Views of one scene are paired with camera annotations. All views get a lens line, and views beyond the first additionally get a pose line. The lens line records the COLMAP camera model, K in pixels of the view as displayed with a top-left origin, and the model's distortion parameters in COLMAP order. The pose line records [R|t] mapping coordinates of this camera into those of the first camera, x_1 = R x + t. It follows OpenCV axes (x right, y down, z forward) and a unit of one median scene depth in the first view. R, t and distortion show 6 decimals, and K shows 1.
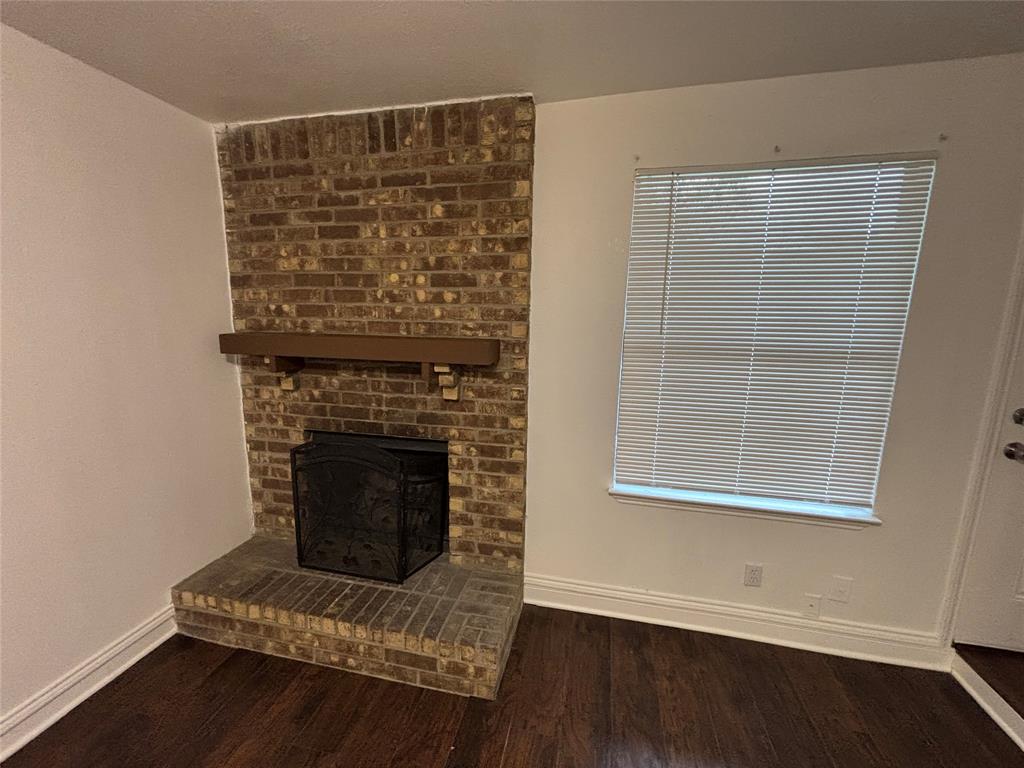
lens RADIAL K [[411.3, 0, 511.4], [0, 411.3, 383.9], [0, 0, 1]] dist [0.000671, -0.000703]
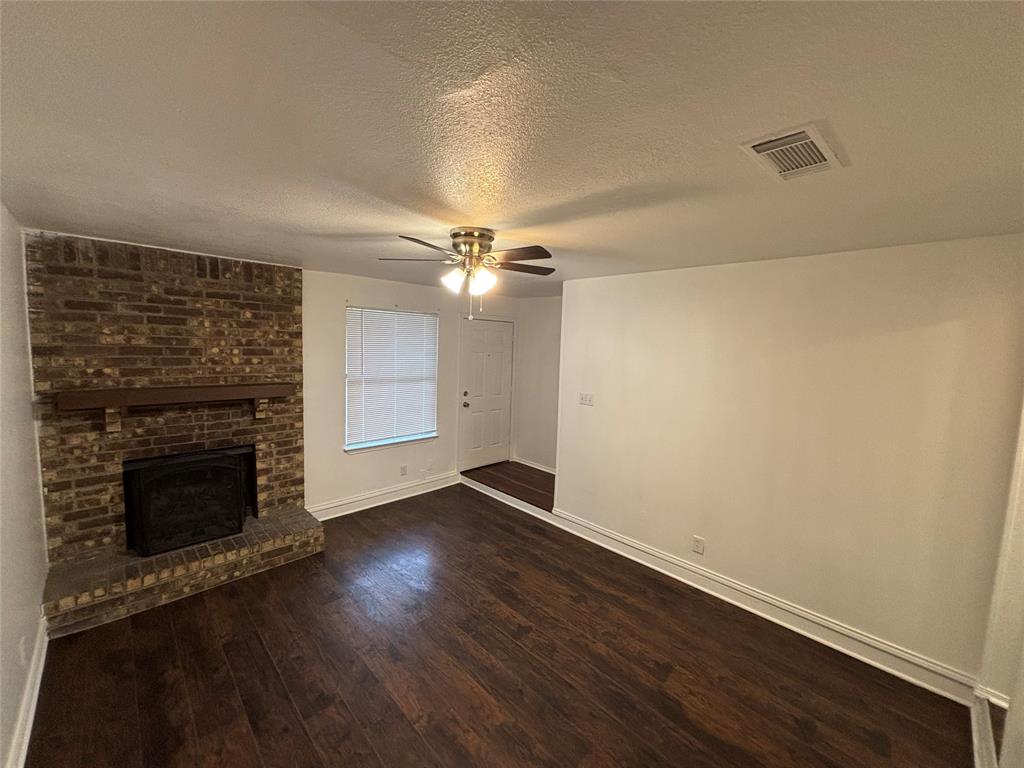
lens RADIAL K [[411.3, 0, 510.9], [0, 411.3, 382.2], [0, 0, 1]] dist [0.000671, -0.000703]
pose [[0.544669, -0.076548, 0.835150, -1.004458], [0.118907, 0.992814, 0.013450, -0.010479], [-0.830179, 0.091979, 0.549858, -0.866132]]
